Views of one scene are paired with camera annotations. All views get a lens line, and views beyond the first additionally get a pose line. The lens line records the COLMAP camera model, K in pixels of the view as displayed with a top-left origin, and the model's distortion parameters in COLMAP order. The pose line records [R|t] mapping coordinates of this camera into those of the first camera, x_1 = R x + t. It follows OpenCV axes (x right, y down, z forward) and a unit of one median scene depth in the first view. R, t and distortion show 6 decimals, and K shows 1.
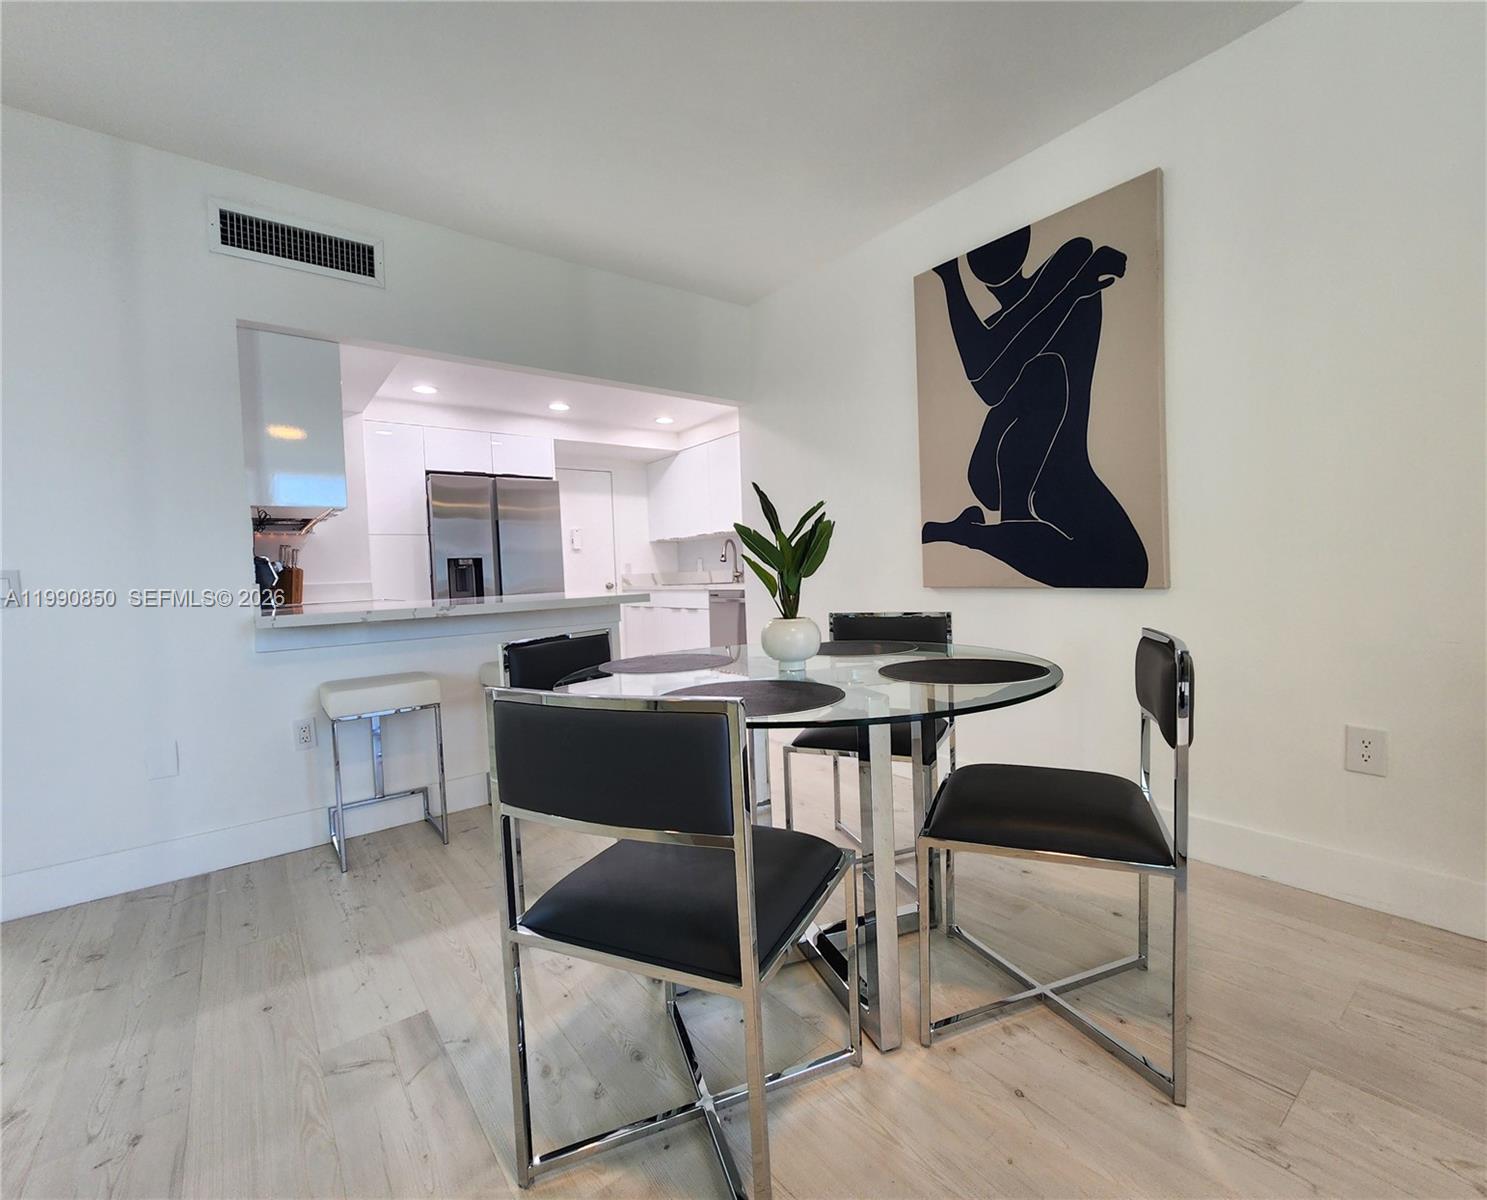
lens RADIAL K [[663.0, 0, 751.2], [0, 663.0, 585.3], [0, 0, 1]] dist [0.002079, 0.000317]
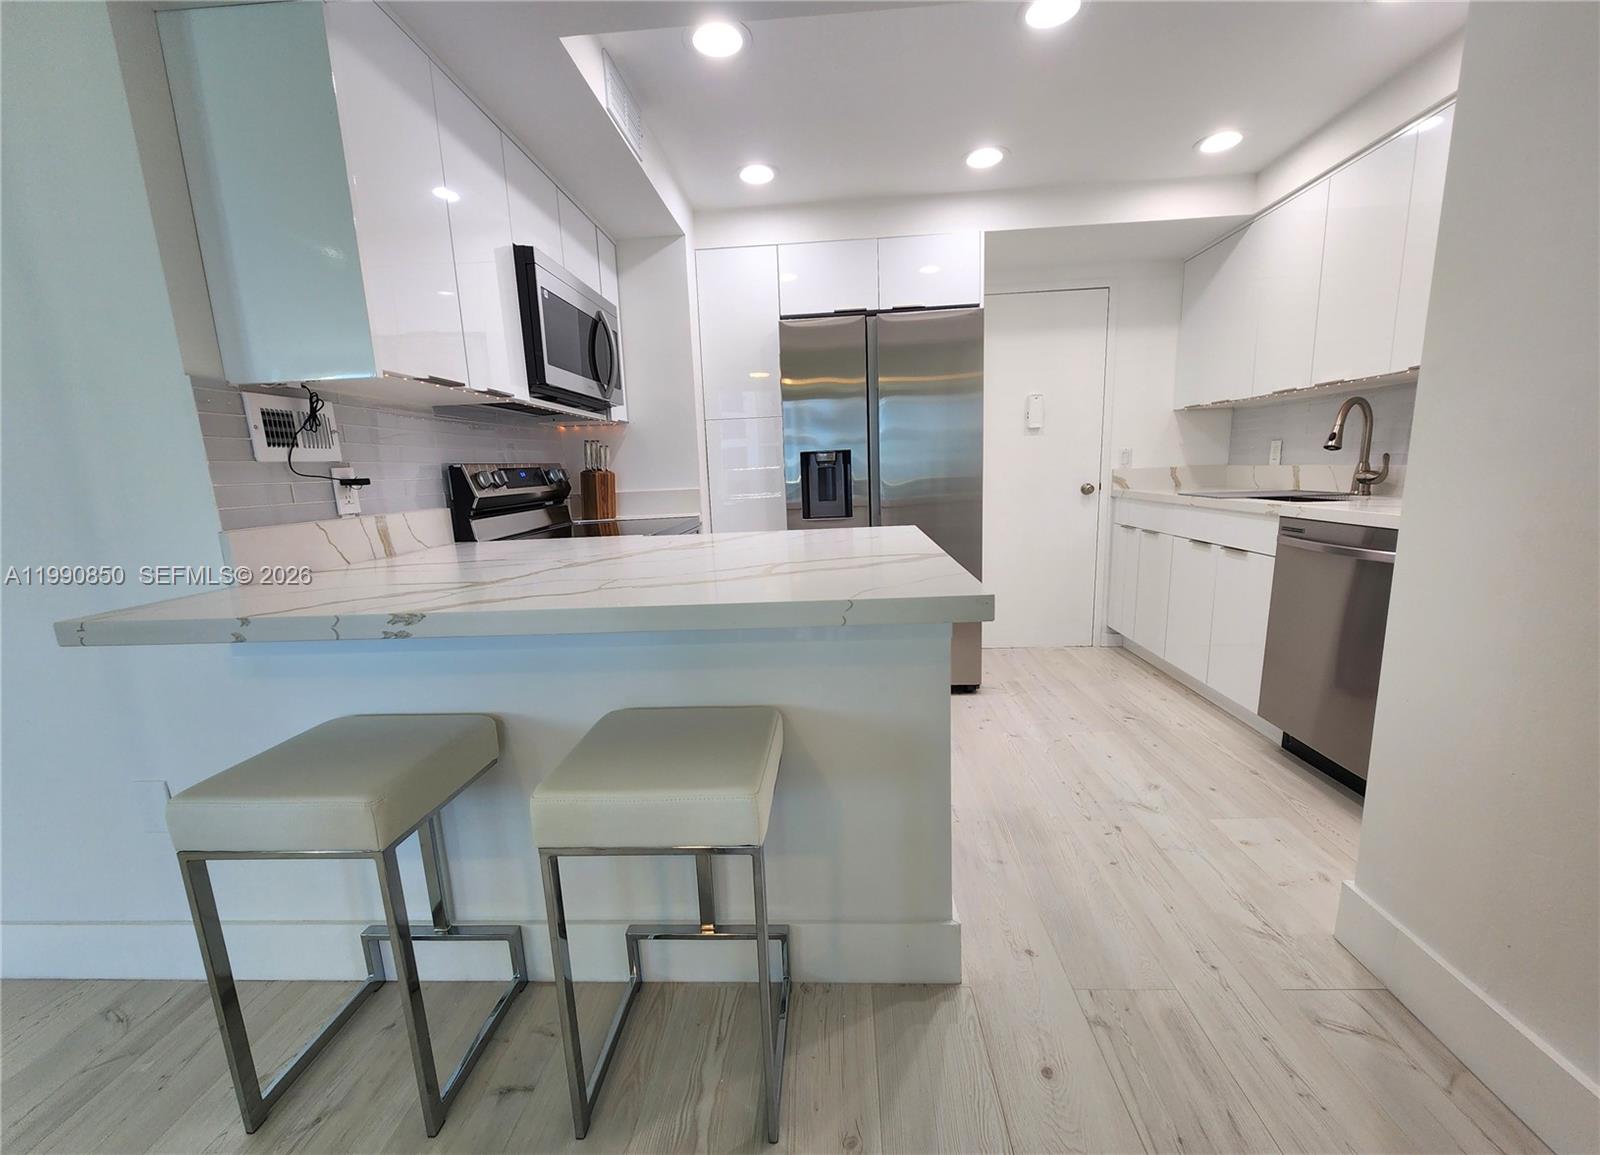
lens RADIAL K [[652.5, 0, 802.0], [0, 652.5, 581.8], [0, 0, 1]] dist [-0.001040, -0.000061]
pose [[0.751715, 0.124254, -0.647677, -0.015014], [-0.001362, 0.982381, 0.186884, -0.030485], [0.659487, -0.139602, 0.738639, 0.433219]]
